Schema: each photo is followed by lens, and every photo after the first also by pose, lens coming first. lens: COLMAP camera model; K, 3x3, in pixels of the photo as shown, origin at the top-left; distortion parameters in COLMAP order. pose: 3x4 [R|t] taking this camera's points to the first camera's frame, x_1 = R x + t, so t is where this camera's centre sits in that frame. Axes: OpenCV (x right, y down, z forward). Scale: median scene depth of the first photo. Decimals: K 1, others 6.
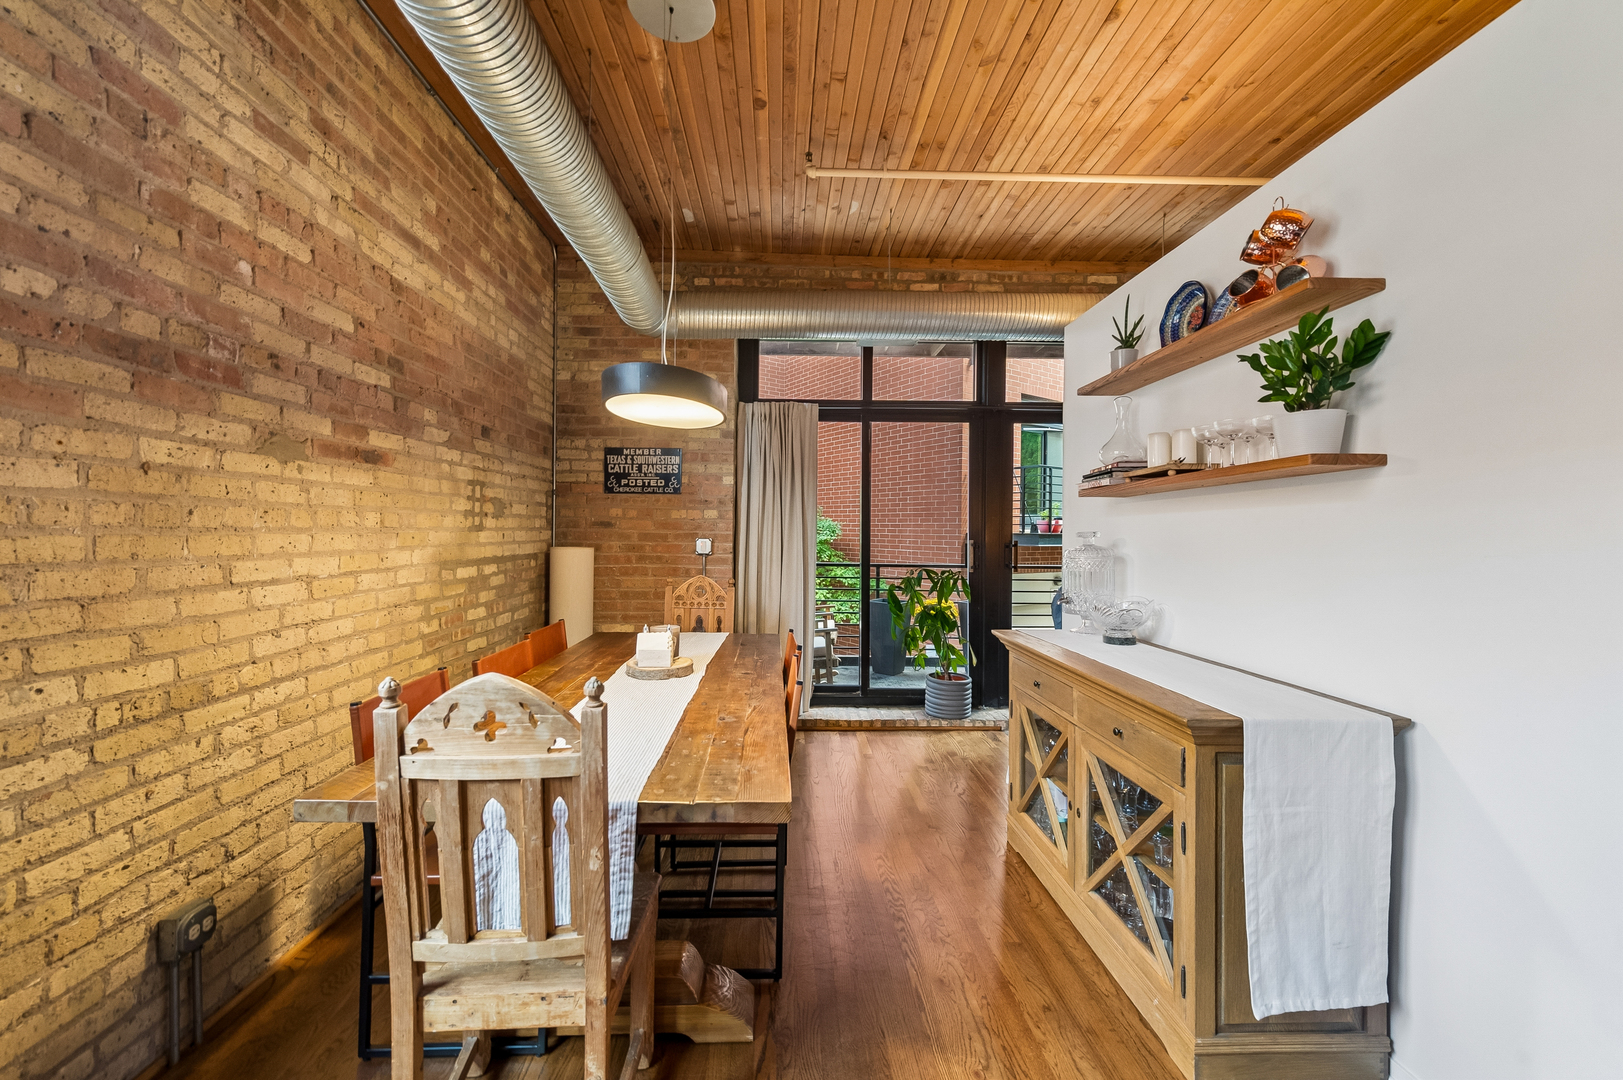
lens RADIAL K [[639.8, 0, 804.1], [0, 639.8, 534.1], [0, 0, 1]] dist [0.018997, -0.005966]
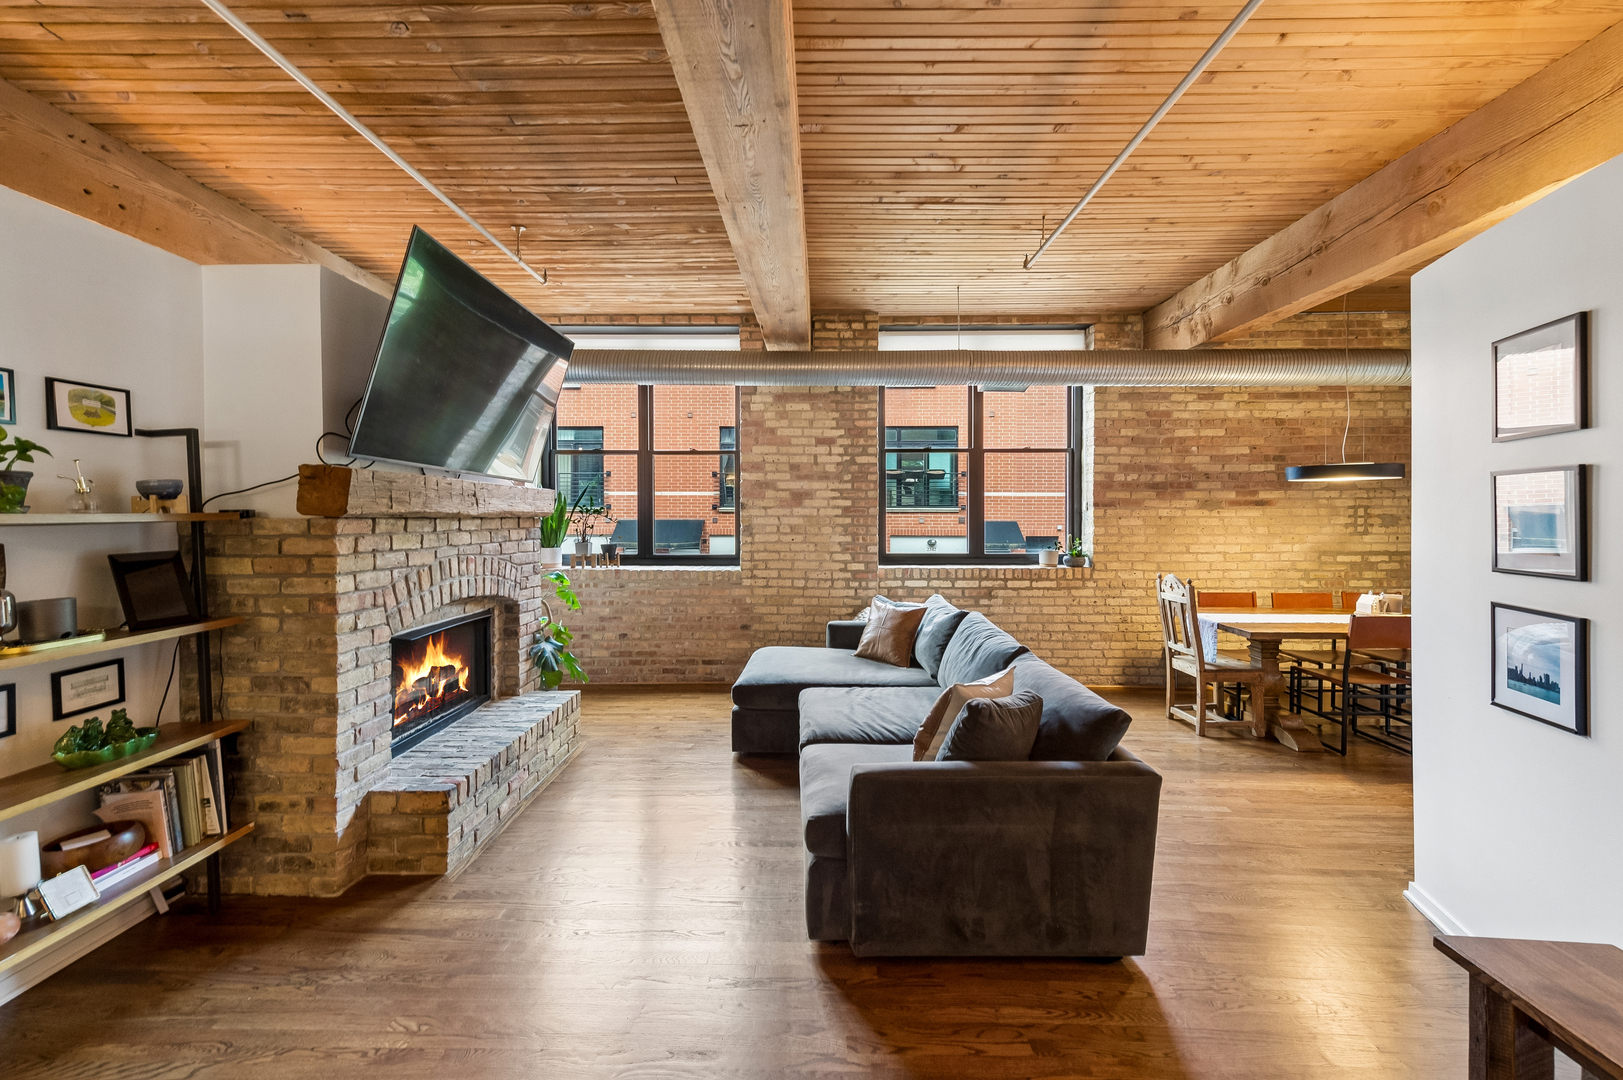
lens RADIAL K [[652.1, 0, 802.7], [0, 652.1, 519.8], [0, 0, 1]] dist [0.022637, -0.009626]
pose [[-0.053413, -0.000670, -0.998572, 1.777419], [-0.002514, 0.999997, -0.000536, -0.054438], [0.998569, 0.002482, -0.053415, -0.514373]]
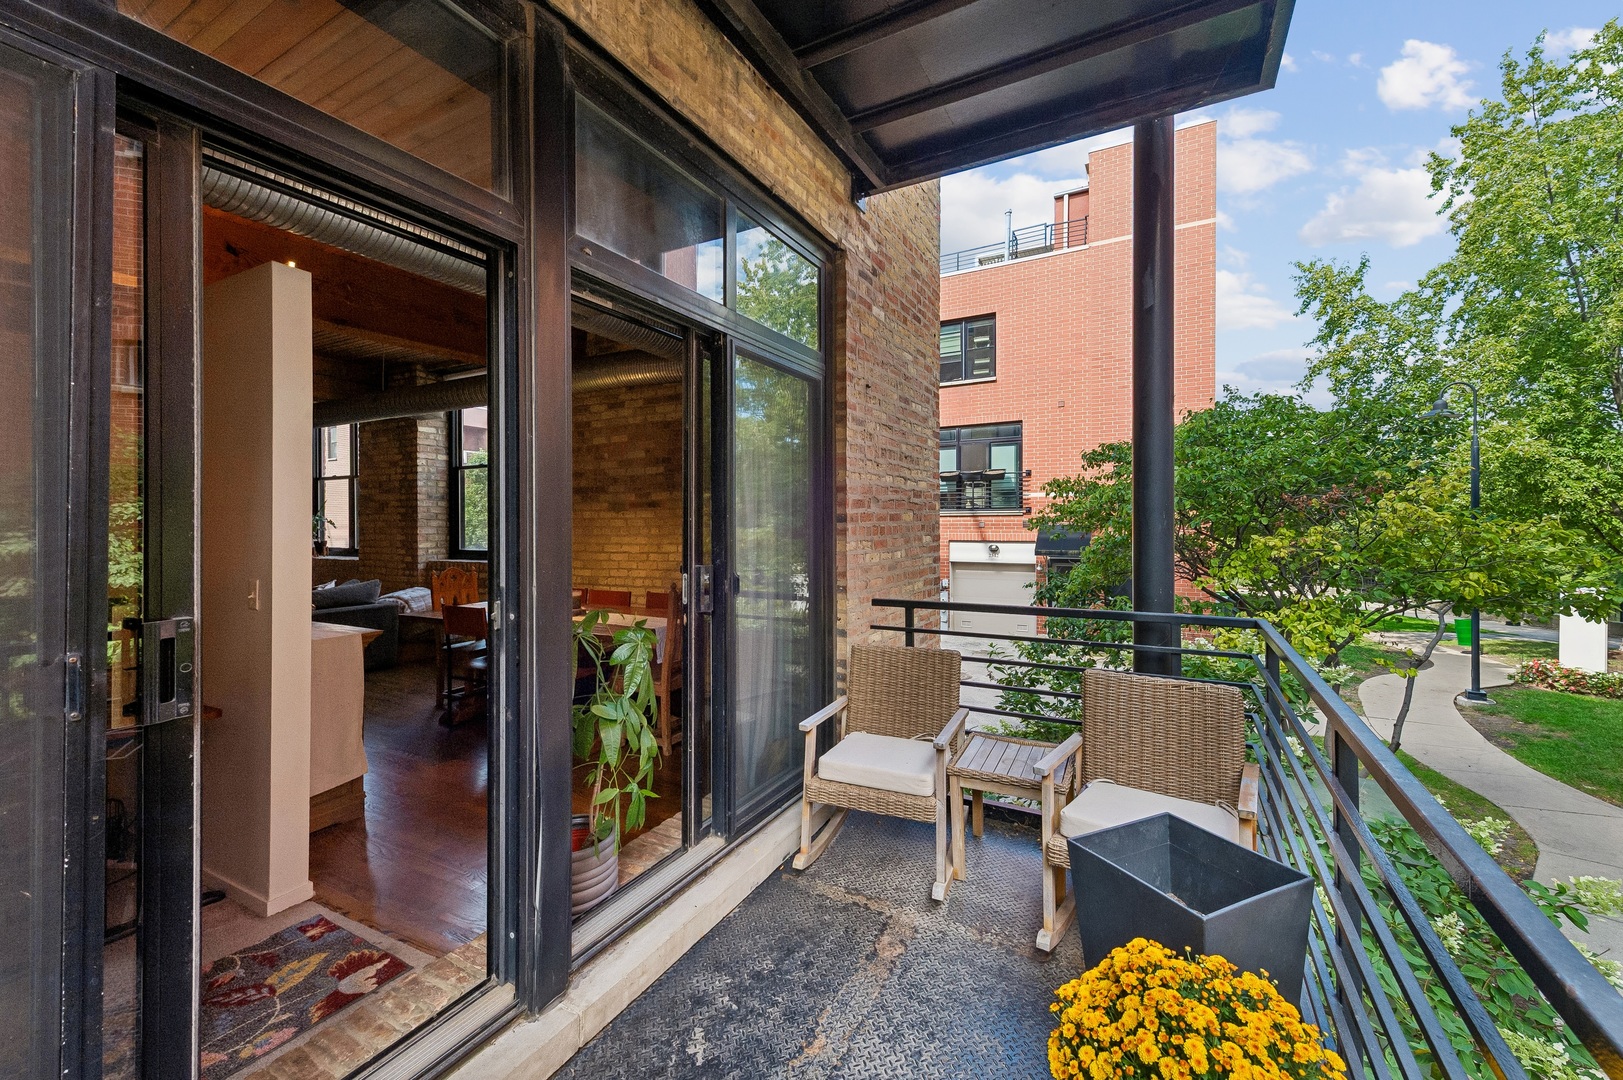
lens RADIAL K [[649.8, 0, 805.3], [0, 649.8, 516.4], [0, 0, 1]] dist [0.018624, -0.004926]
pose [[-0.511541, -0.012763, -0.859164, 1.101673], [0.000518, 0.999885, -0.015162, -0.039842], [0.859259, -0.008201, -0.511475, 2.718059]]
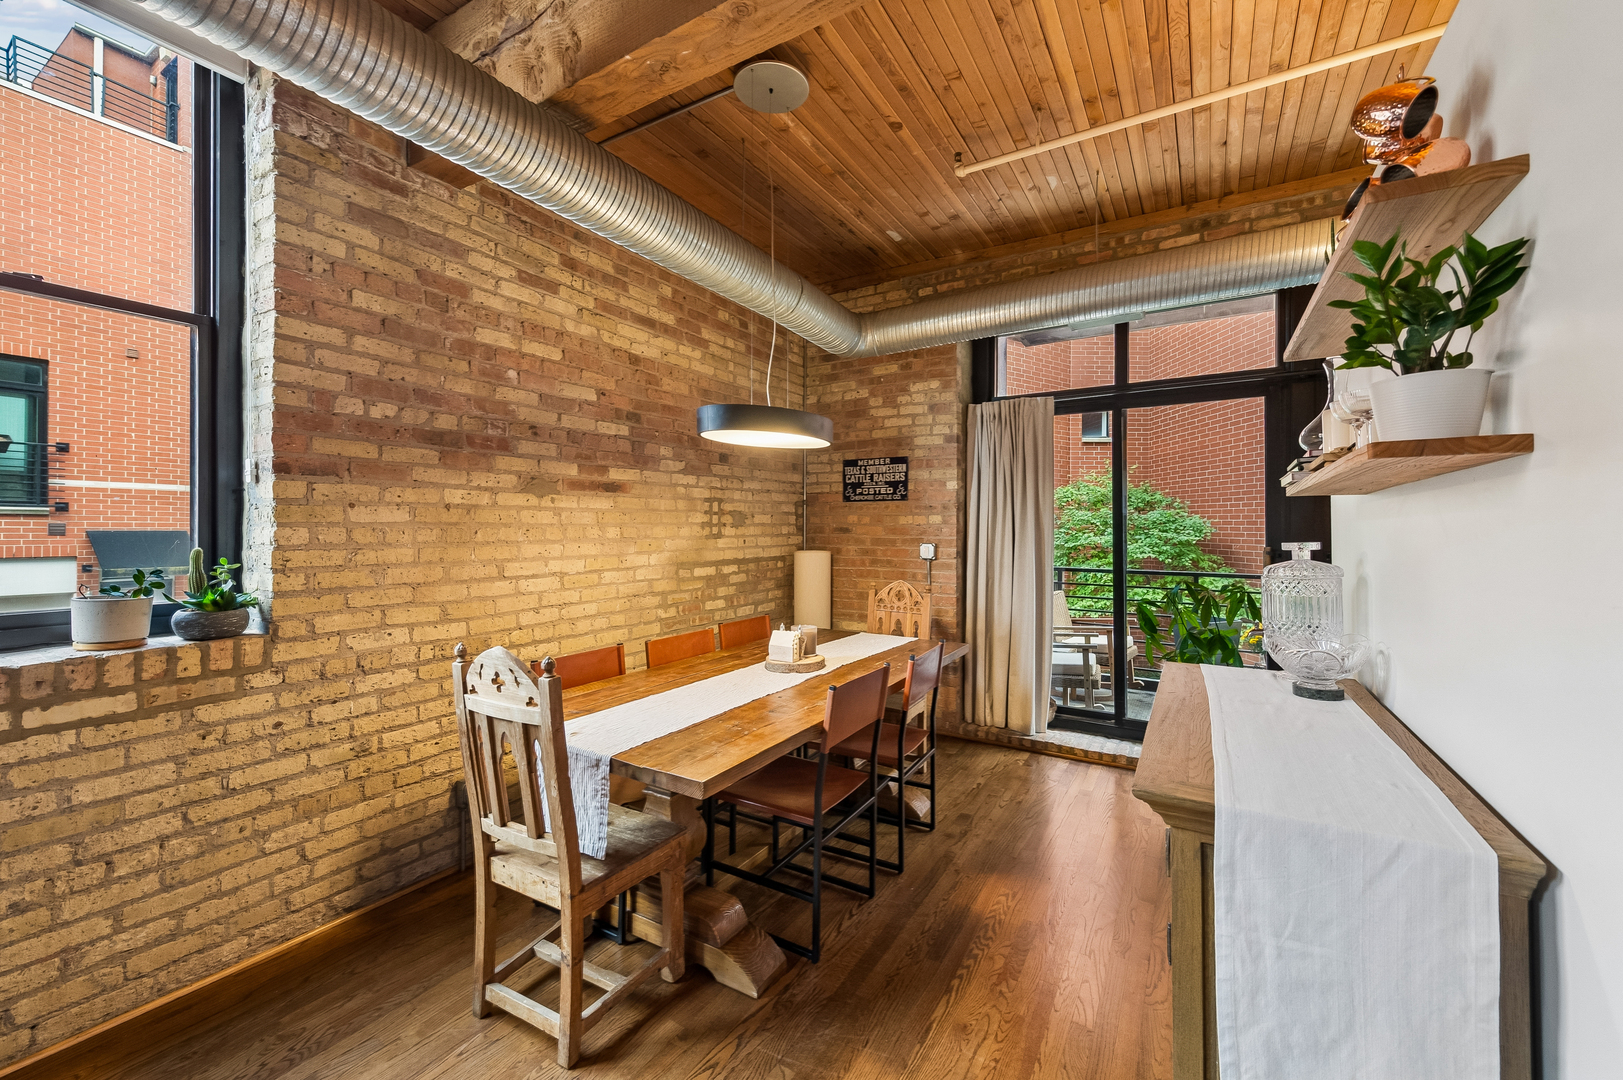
lens RADIAL K [[651.1, 0, 810.3], [0, 651.1, 525.3], [0, 0, 1]] dist [0.020328, -0.006436]
pose [[0.837702, -0.009456, -0.546045, 0.453997], [0.004256, 0.999933, -0.010788, -0.021274], [0.546111, 0.006713, 0.837686, 0.059604]]
